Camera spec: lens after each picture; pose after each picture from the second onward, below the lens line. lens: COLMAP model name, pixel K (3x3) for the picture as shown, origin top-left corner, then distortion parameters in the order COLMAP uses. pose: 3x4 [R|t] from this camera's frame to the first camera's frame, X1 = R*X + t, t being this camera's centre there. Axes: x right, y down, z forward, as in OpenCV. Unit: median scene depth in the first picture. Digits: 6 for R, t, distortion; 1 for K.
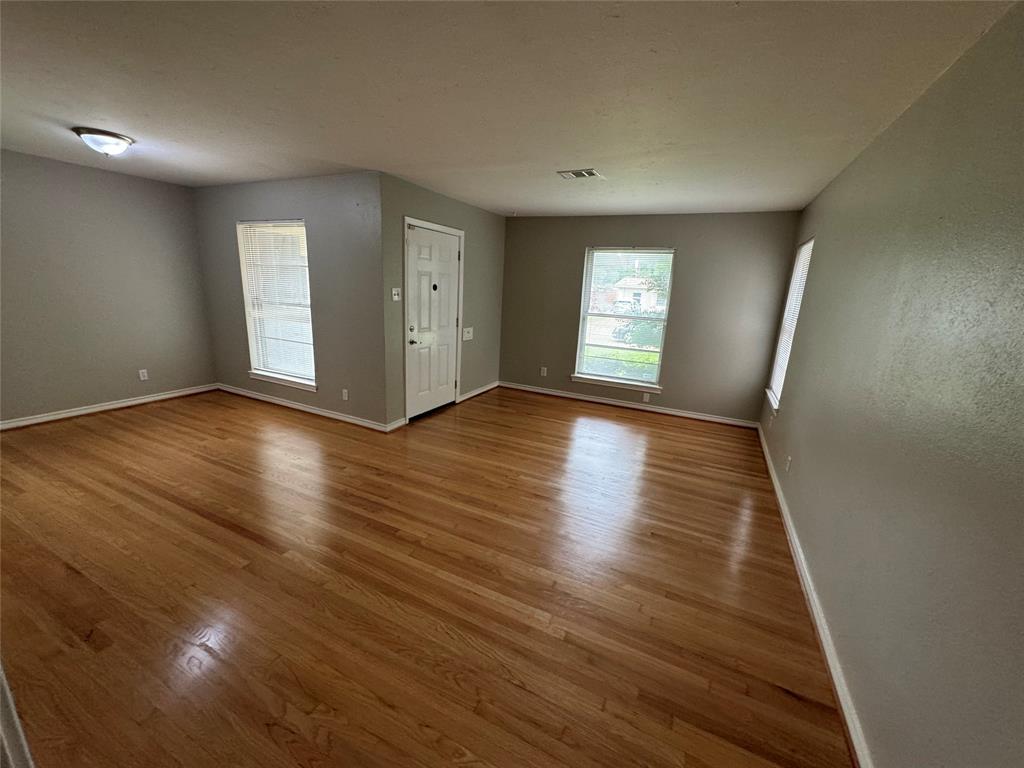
lens RADIAL K [[408.0, 0, 512.0], [0, 408.0, 384.0], [0, 0, 1]] dist [-0.002367, -0.000441]
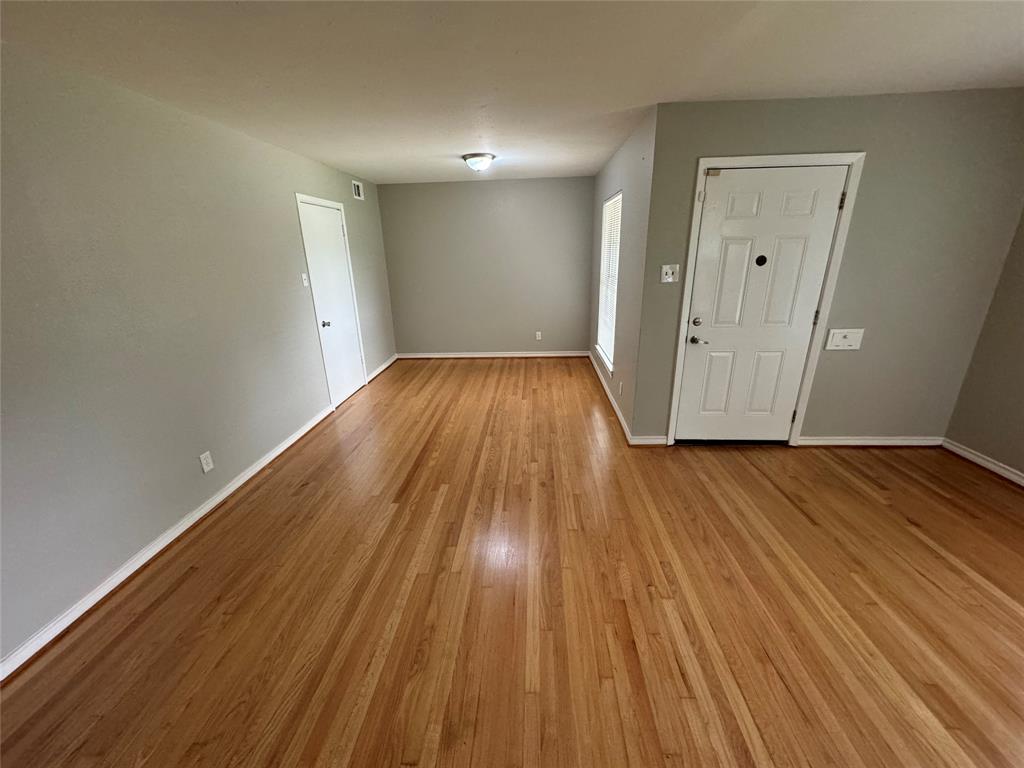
lens RADIAL K [[408.0, 0, 512.0], [0, 408.0, 384.0], [0, 0, 1]] dist [-0.002367, -0.000441]
pose [[0.388198, 0.237487, -0.890451, 0.307199], [-0.175060, 0.967636, 0.181754, -0.109584], [0.904796, 0.085326, 0.417209, 0.446098]]
